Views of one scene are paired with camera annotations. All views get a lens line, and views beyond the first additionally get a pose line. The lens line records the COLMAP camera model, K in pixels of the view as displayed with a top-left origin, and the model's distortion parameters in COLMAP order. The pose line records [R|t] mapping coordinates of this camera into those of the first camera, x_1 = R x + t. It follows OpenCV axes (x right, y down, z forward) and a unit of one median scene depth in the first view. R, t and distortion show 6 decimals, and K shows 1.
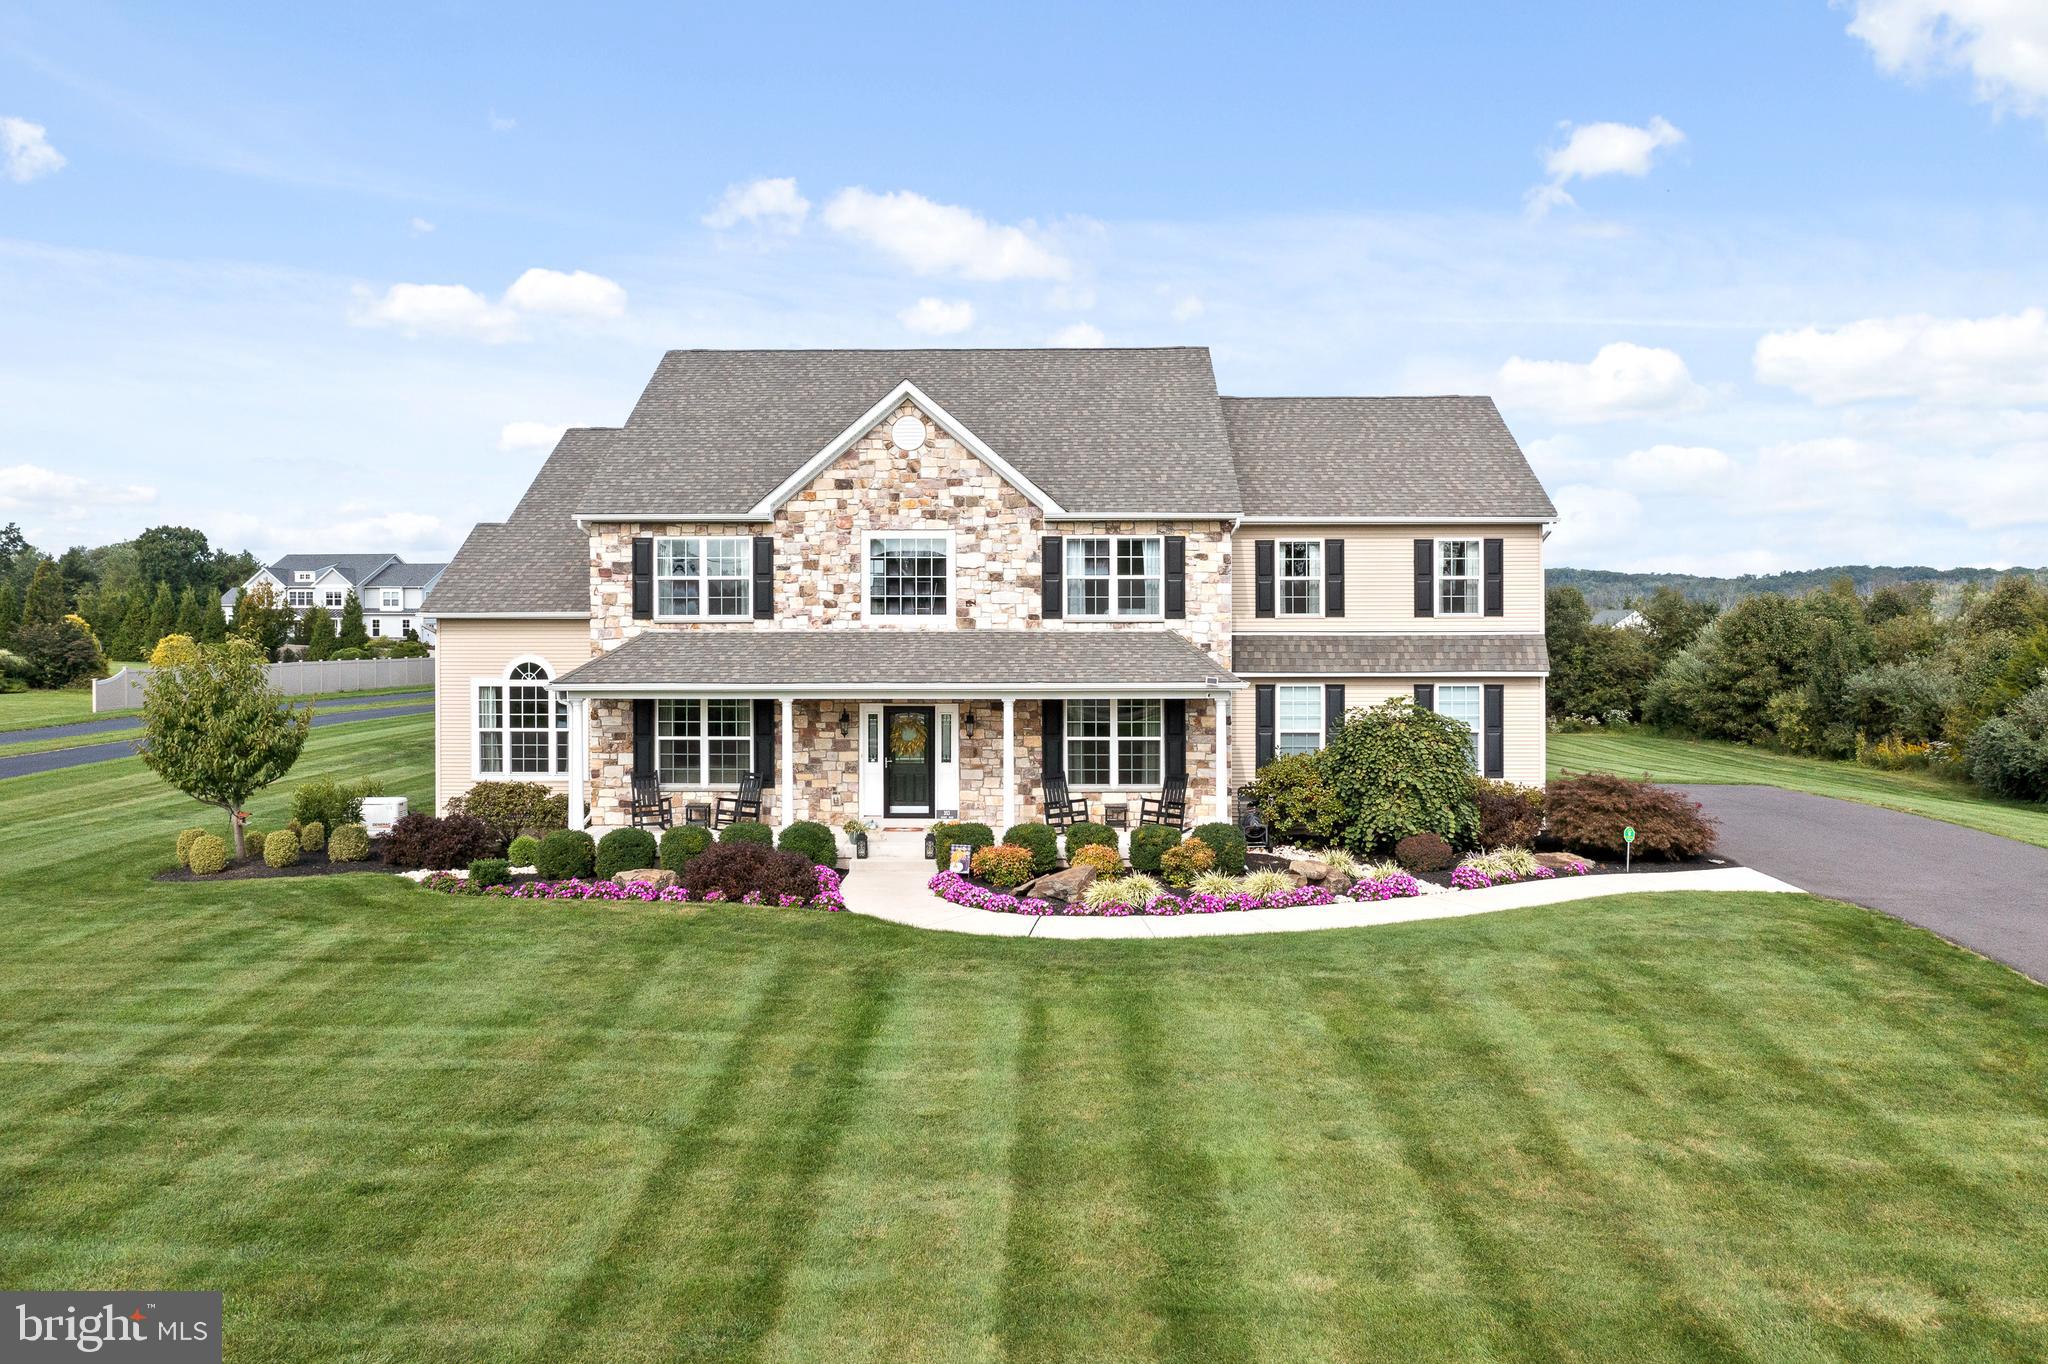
lens RADIAL K [[1640.1, 0, 1018.8], [0, 1640.1, 603.7], [0, 0, 1]] dist [-0.010521, -0.002957]
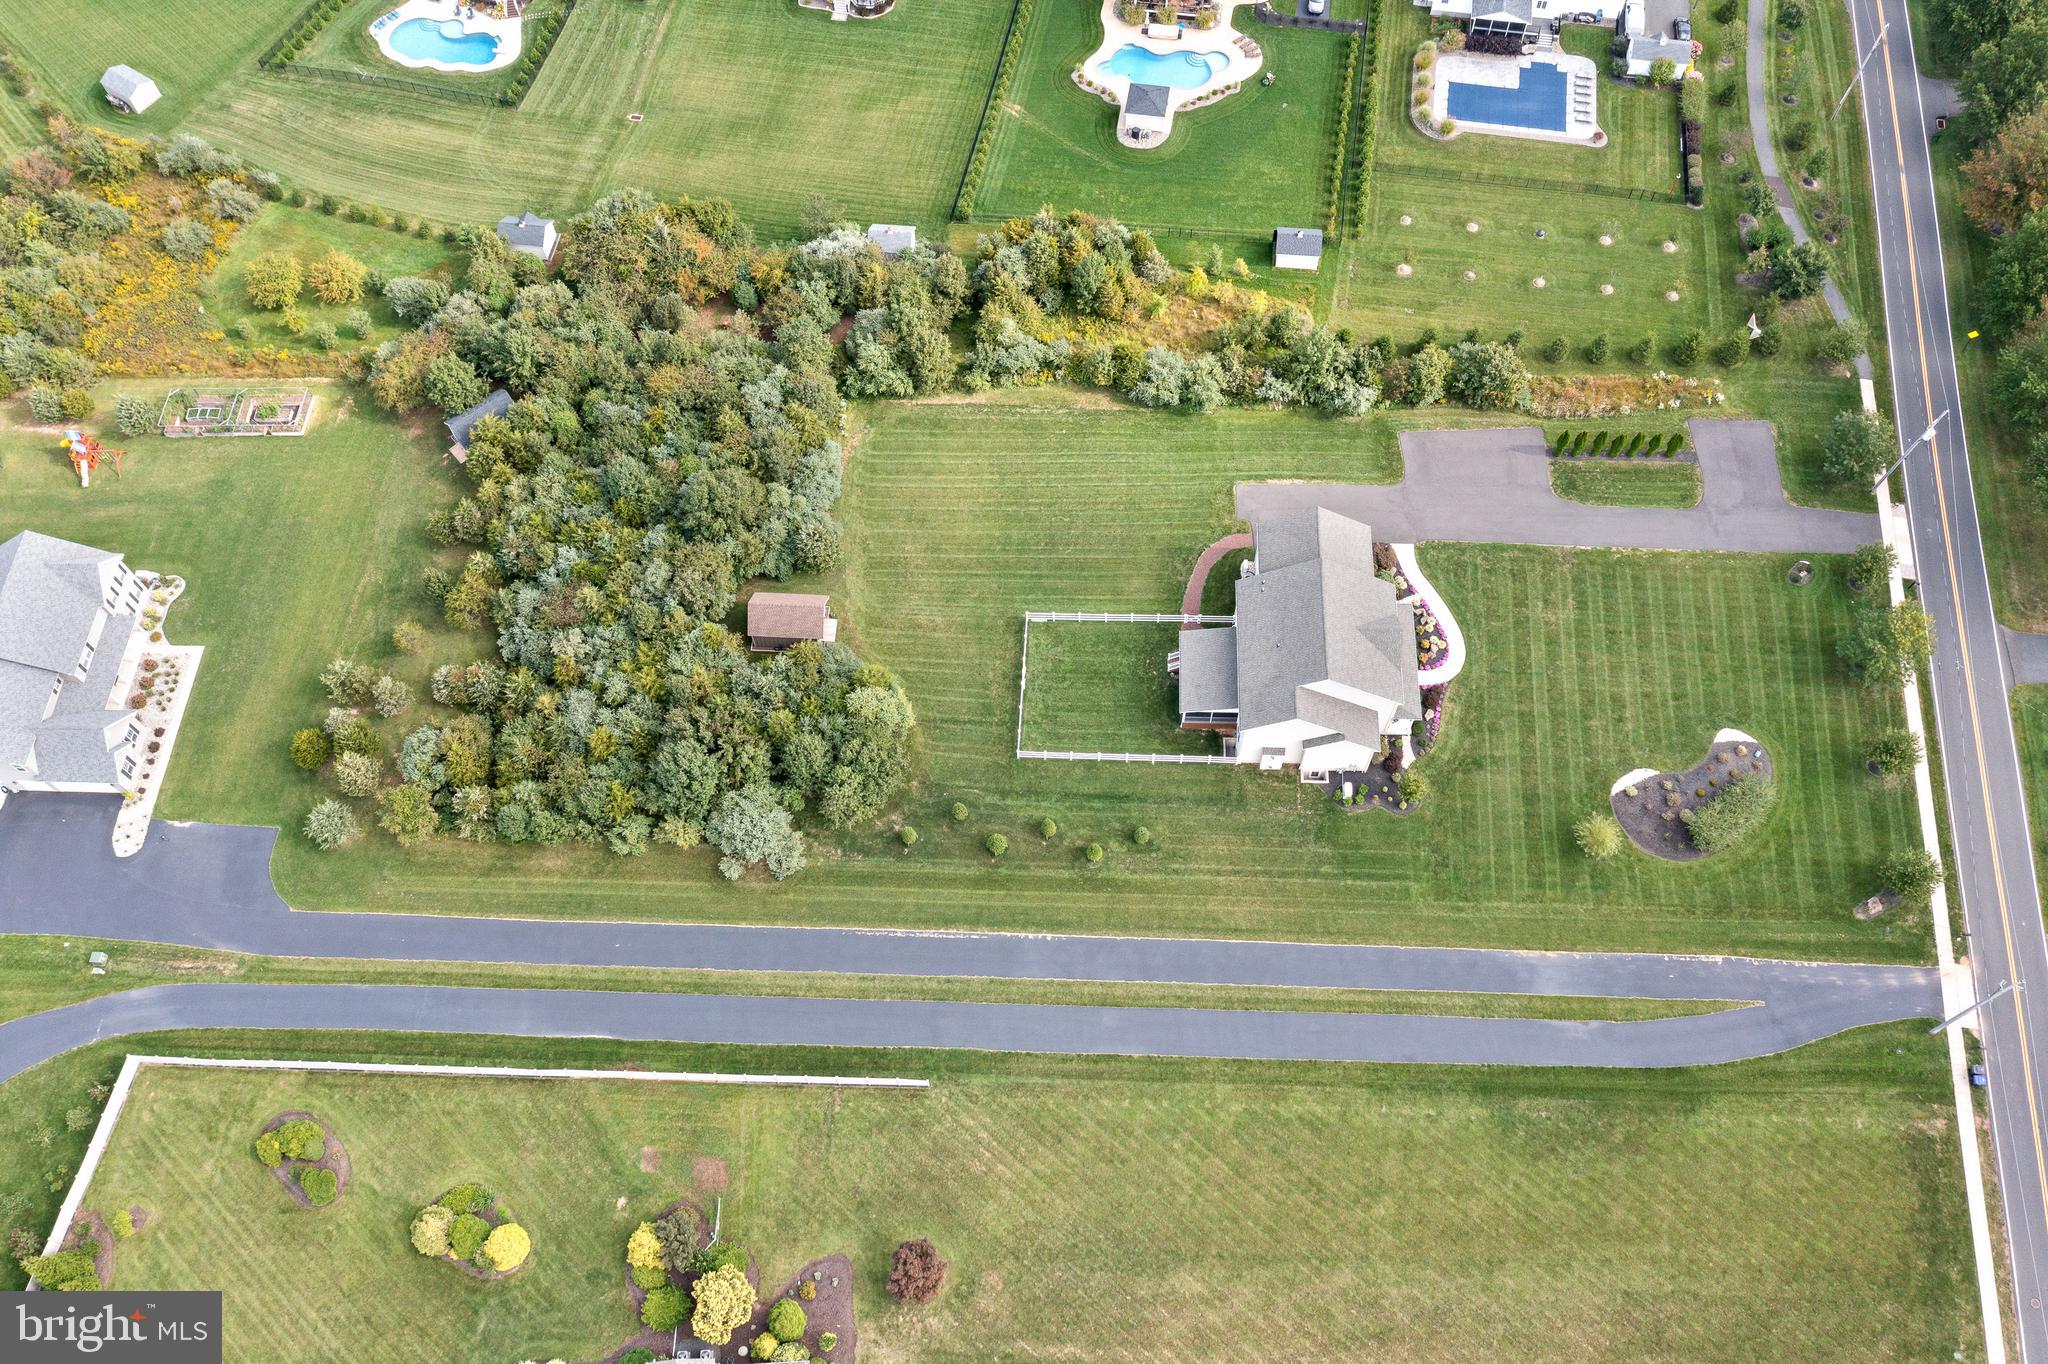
lens RADIAL K [[1617.2, 0, 1024.0], [0, 1617.2, 682.0], [0, 0, 1]] dist [-0.006952, -0.009278]
pose [[0.006363, -0.877430, 0.479663, -2.443981], [0.002576, 0.479686, 0.877437, -4.153037], [-0.999976, -0.004347, 0.005312, 2.064425]]
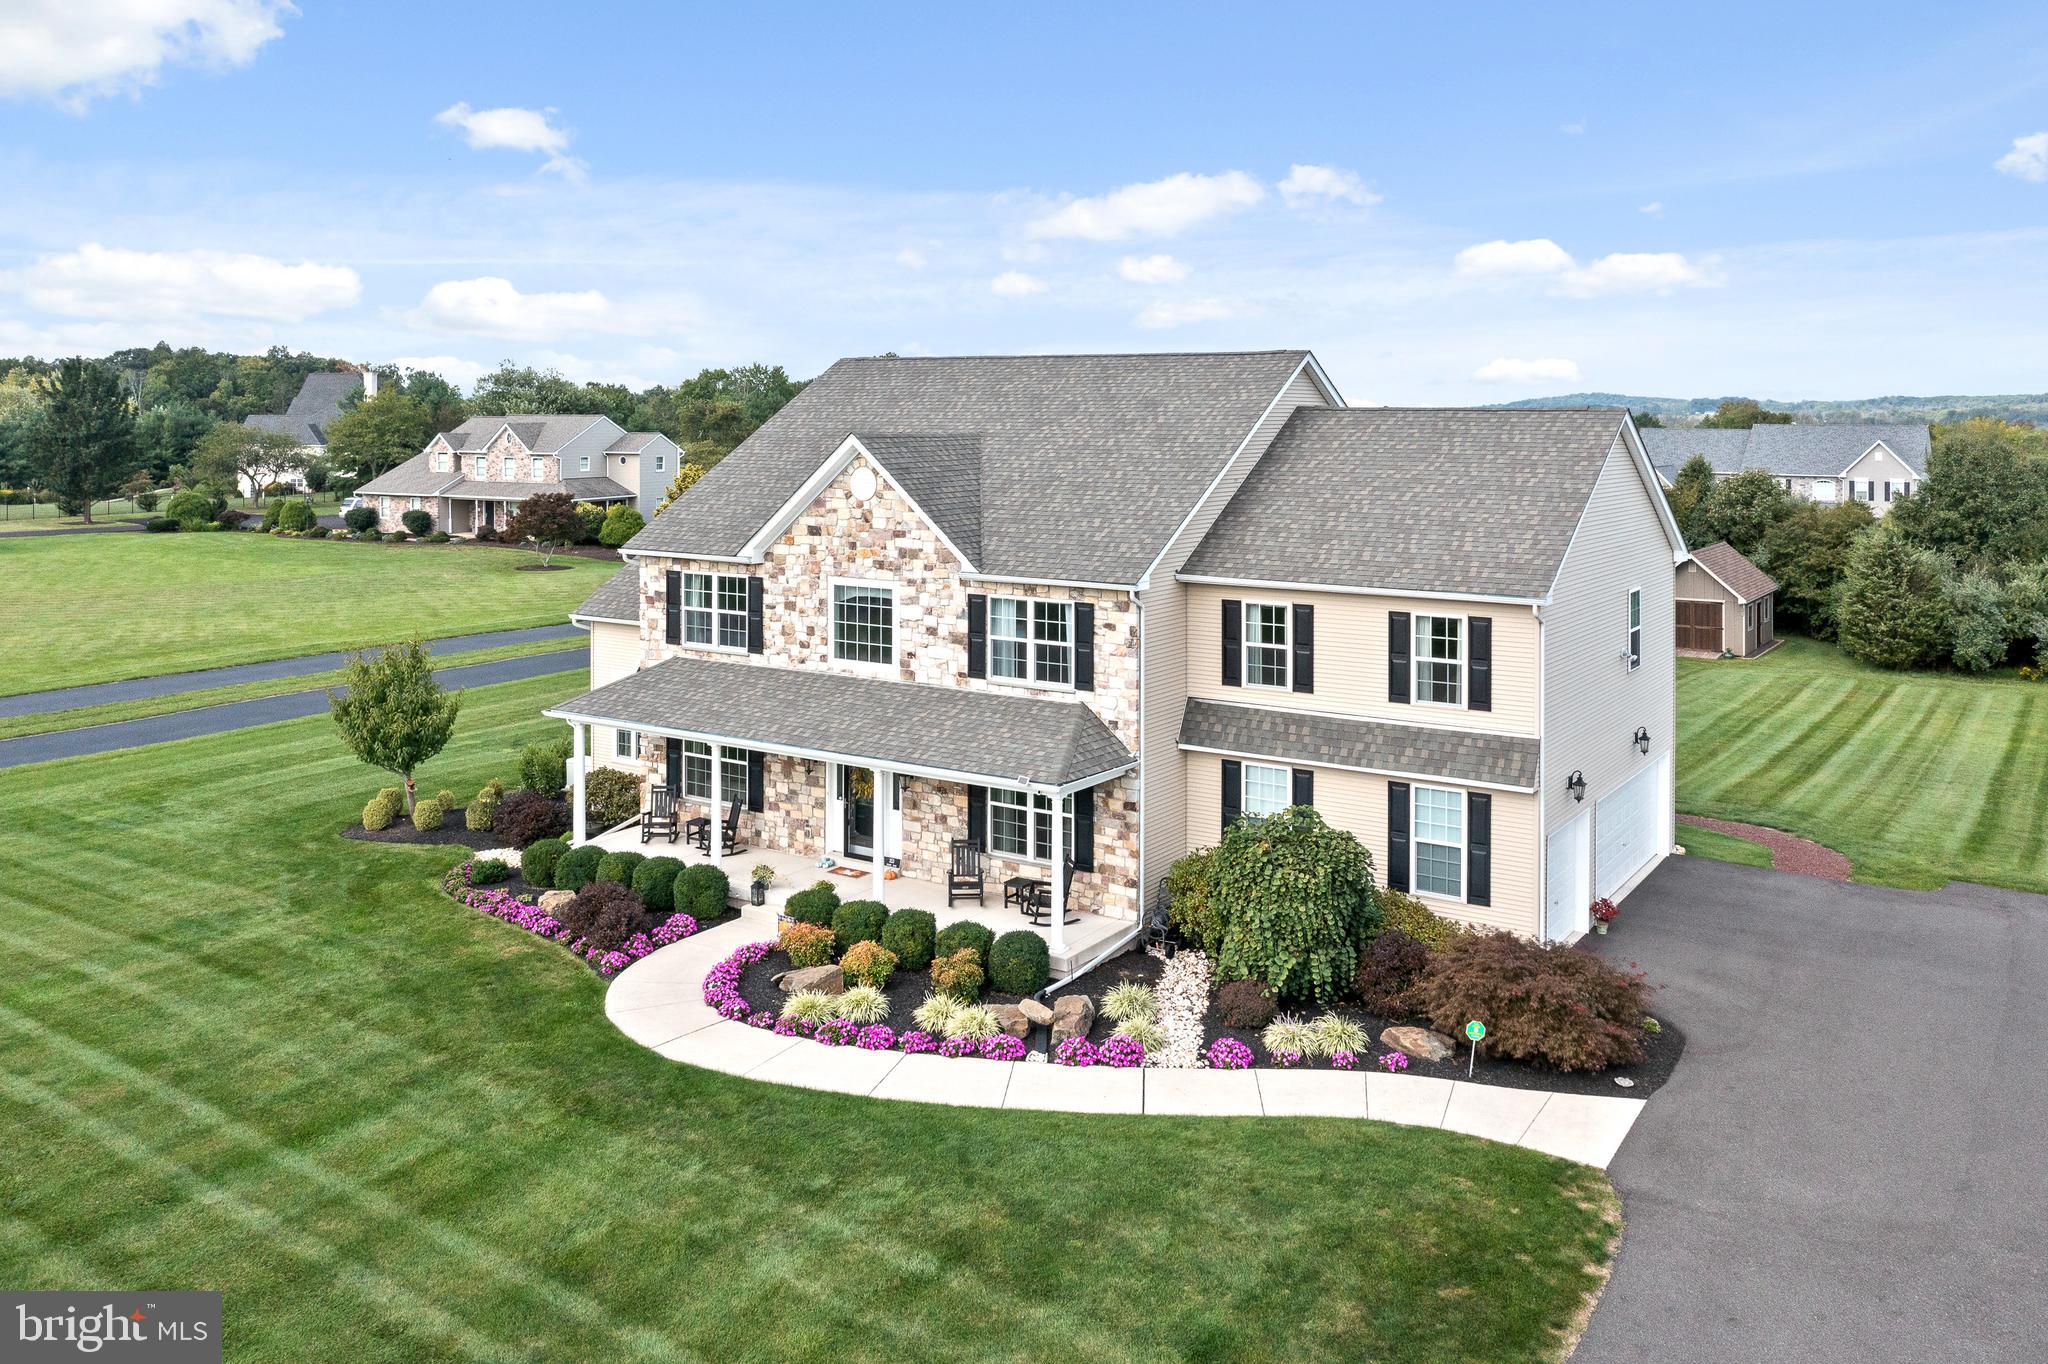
lens RADIAL K [[1679.6, 0, 1017.4], [0, 1679.6, 410.5], [0, 0, 1]] dist [-0.012984, -0.009021]
pose [[0.848431, 0.005189, -0.529281, 0.566866], [-0.004545, 0.999986, 0.002519, -0.152573], [0.529287, 0.000269, 0.848443, 0.163872]]
